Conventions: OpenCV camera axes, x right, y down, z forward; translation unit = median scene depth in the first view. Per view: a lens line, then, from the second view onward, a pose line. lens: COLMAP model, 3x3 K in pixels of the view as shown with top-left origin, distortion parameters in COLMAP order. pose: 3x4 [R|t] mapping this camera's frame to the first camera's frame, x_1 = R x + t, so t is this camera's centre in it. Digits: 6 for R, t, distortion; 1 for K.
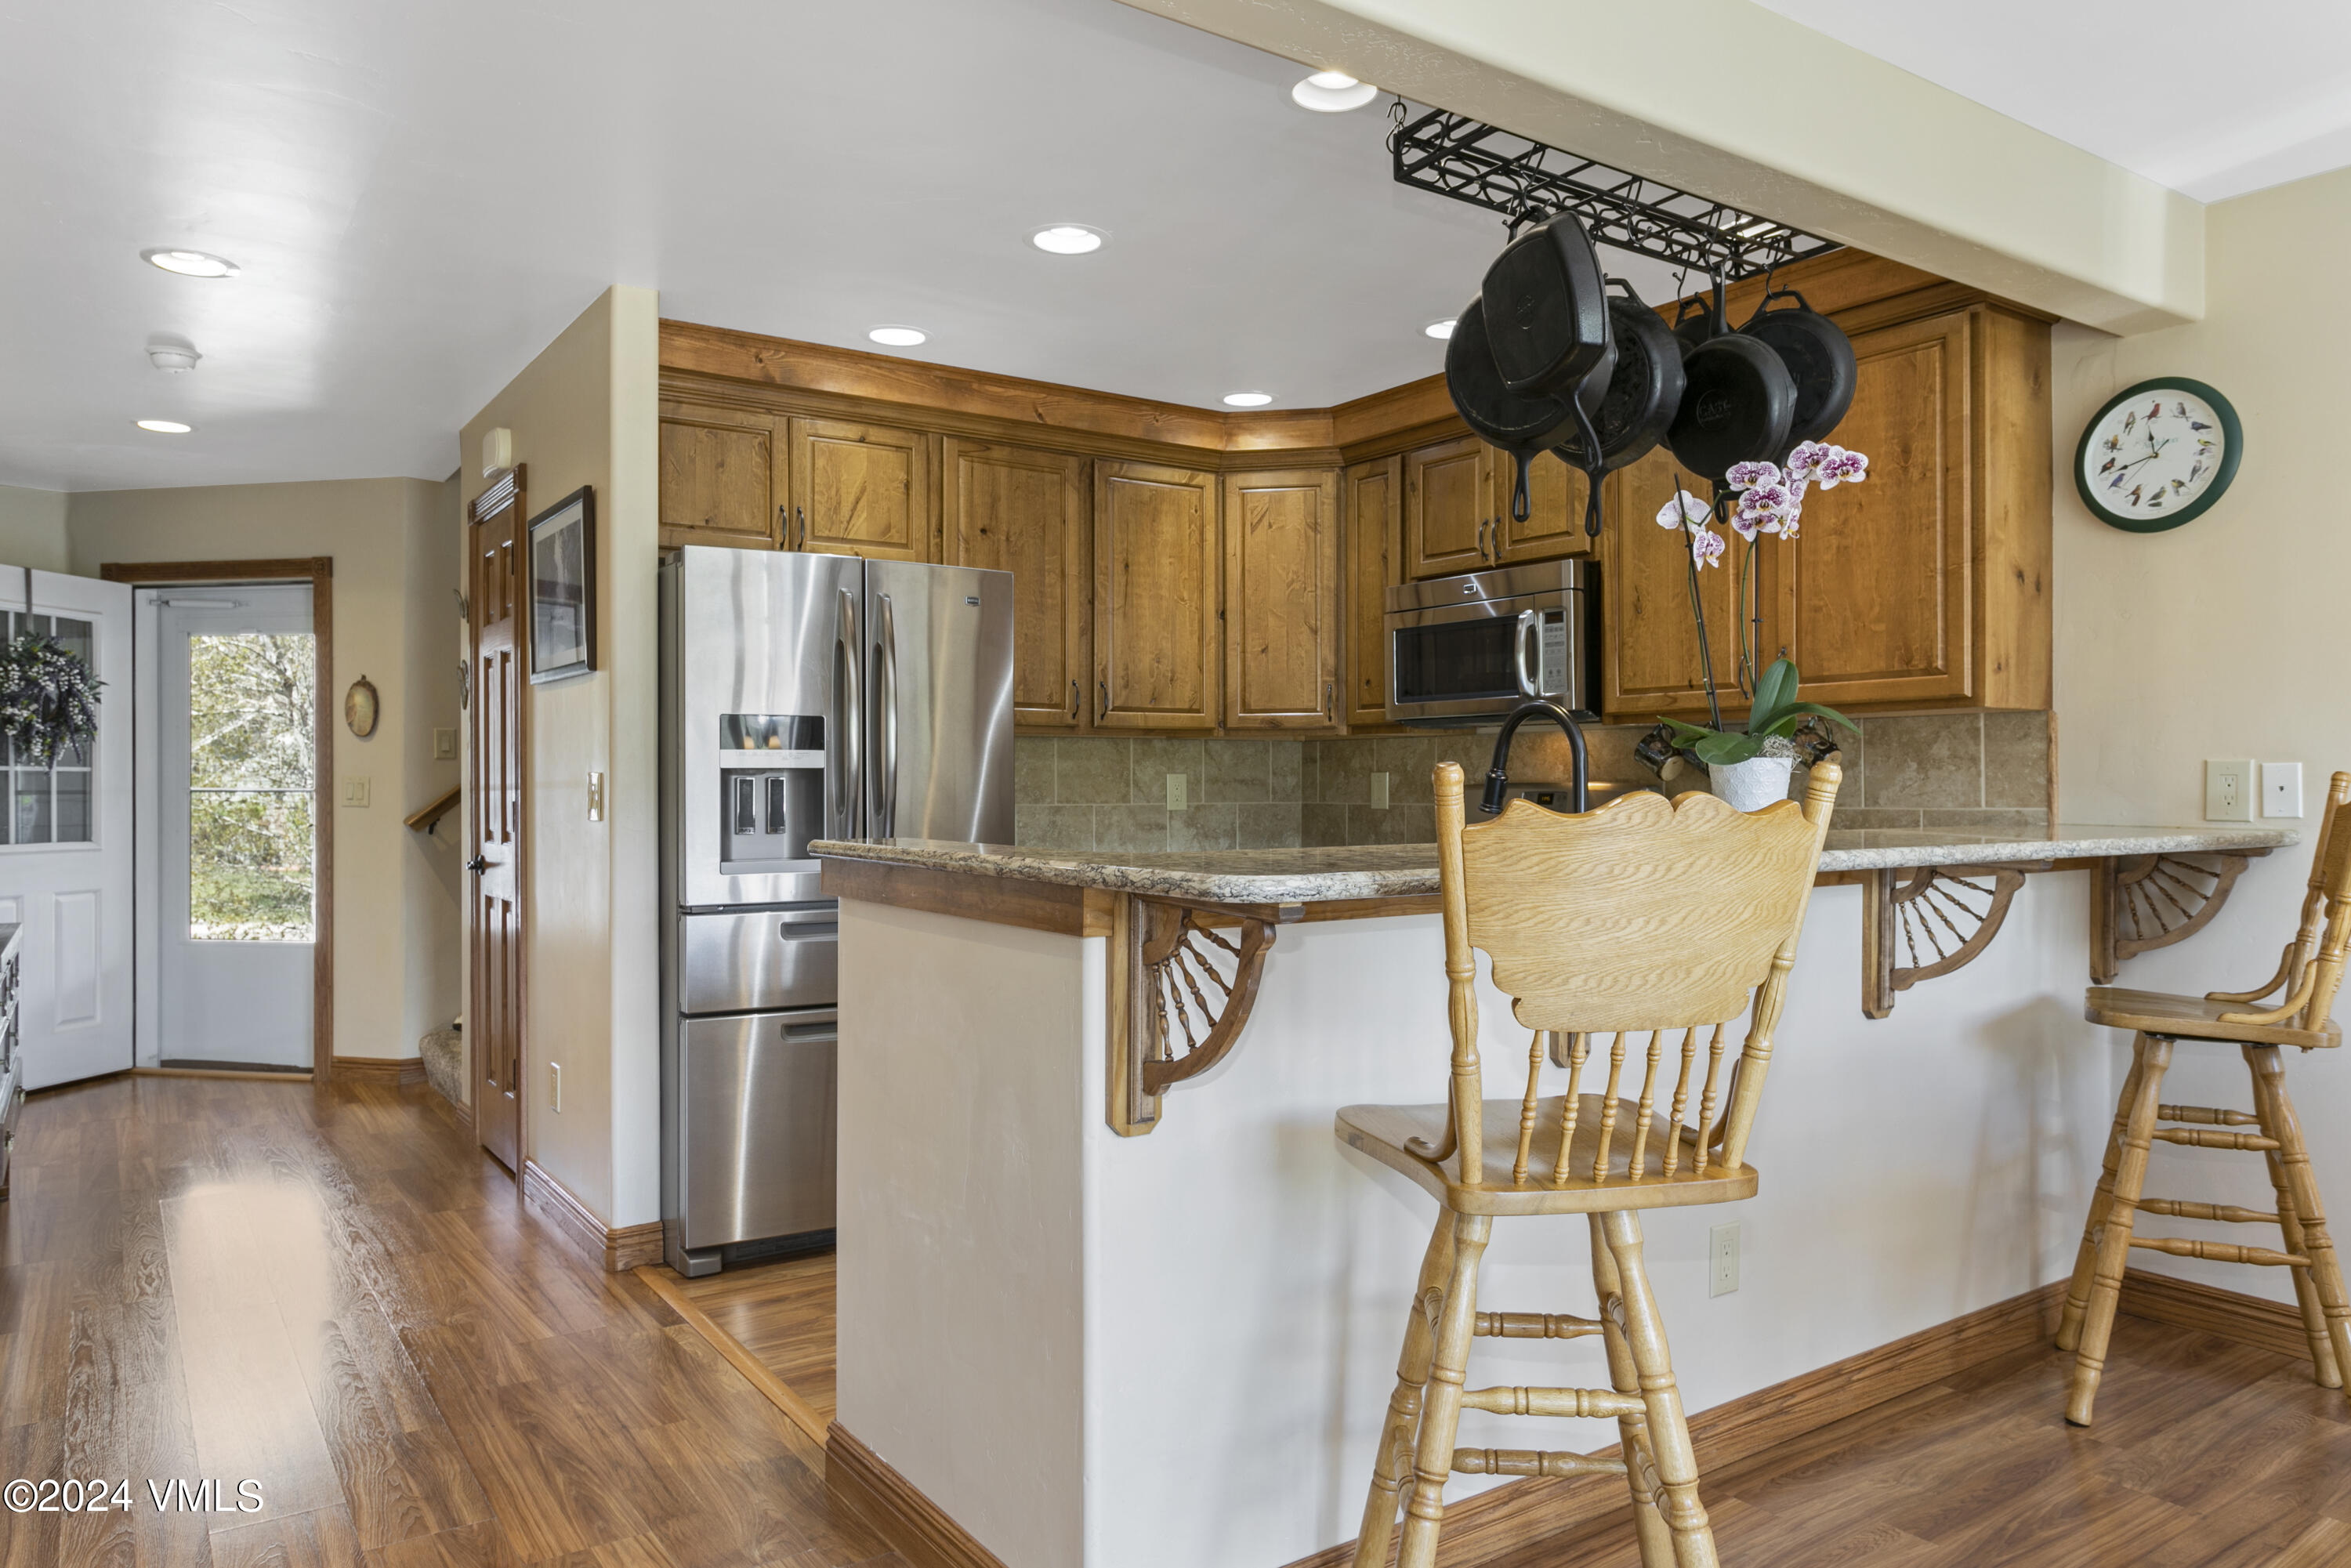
lens RADIAL K [[1555.3, 0, 1175.5], [0, 1555.3, 784.0], [0, 0, 1]] dist [-0.006293, 0.003887]
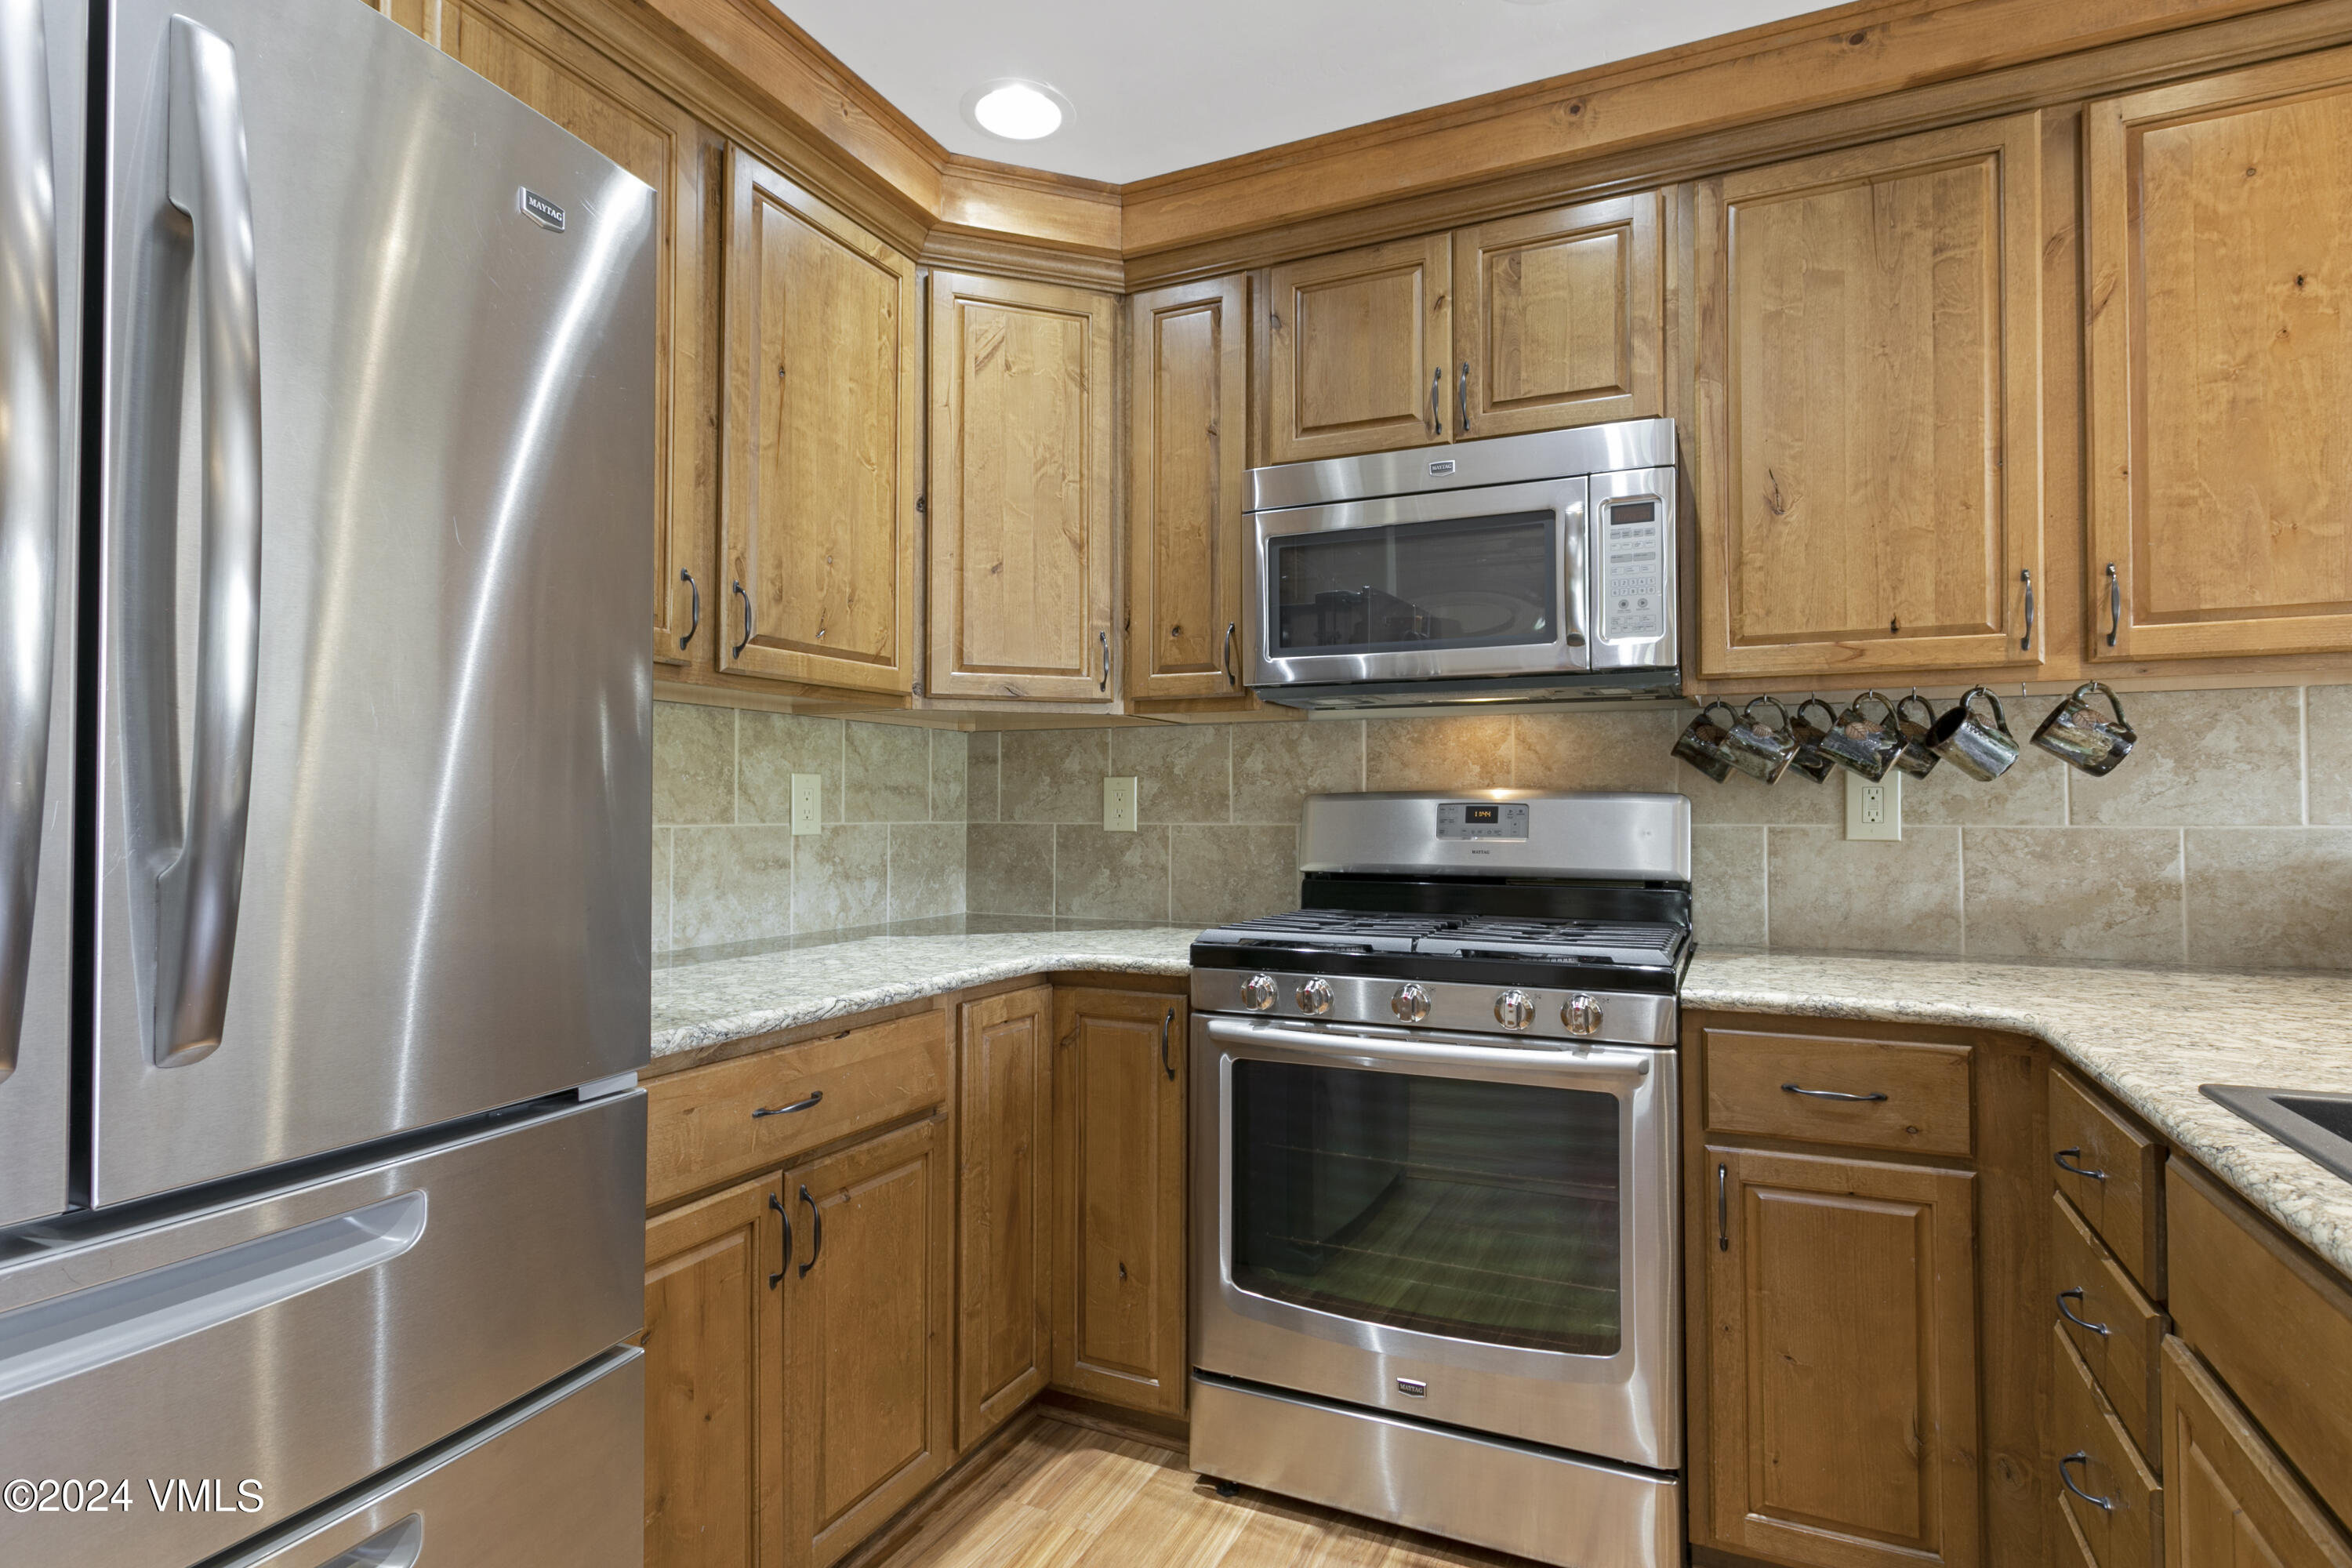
lens RADIAL K [[1130.3, 0, 1162.0], [0, 1130.3, 789.4], [0, 0, 1]] dist [-0.002945, 0.001911]
pose [[0.853069, 0.013148, 0.521633, -0.168440], [-0.003484, 0.999804, -0.019502, 0.011373], [-0.521787, 0.014819, 0.852947, 0.863709]]
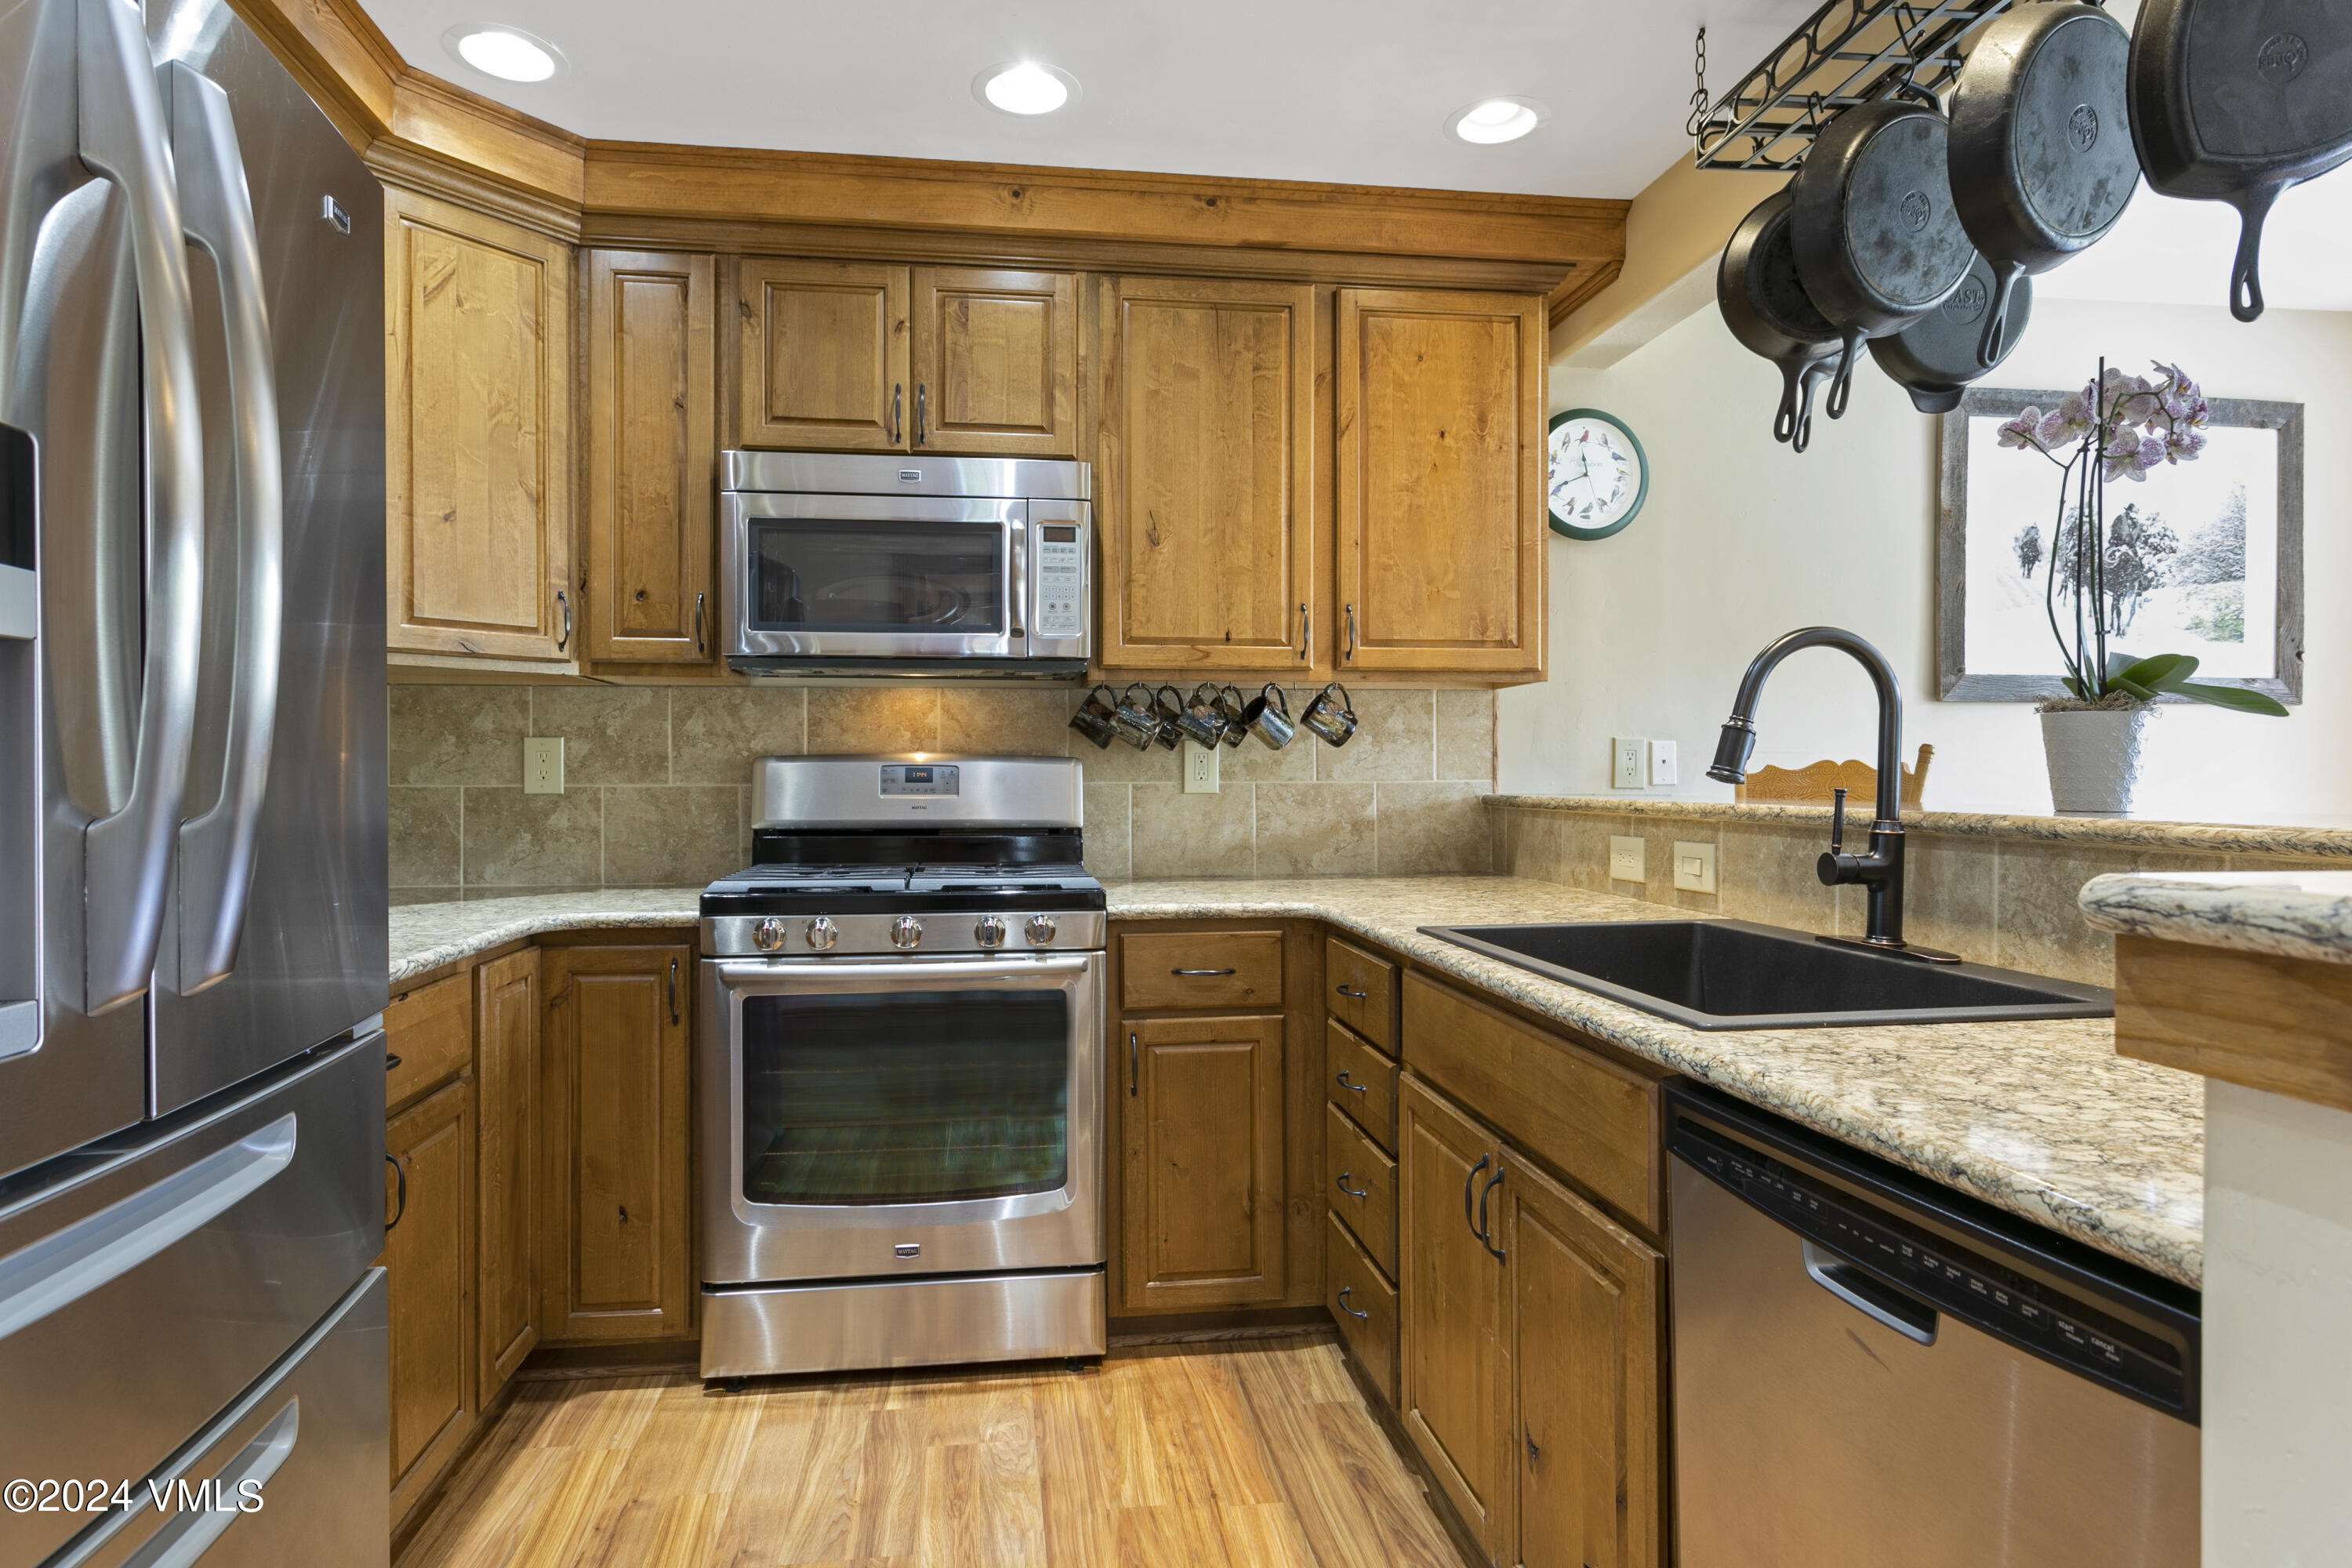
lens RADIAL K [[1285.5, 0, 1062.6], [0, 1285.5, 779.8], [0, 0, 1]] dist [-0.020939, 0.024783]
pose [[0.457853, -0.002882, 0.889023, -0.375074], [-0.000440, 0.999994, 0.003468, 0.012656], [-0.889028, -0.001979, 0.457848, 0.850826]]
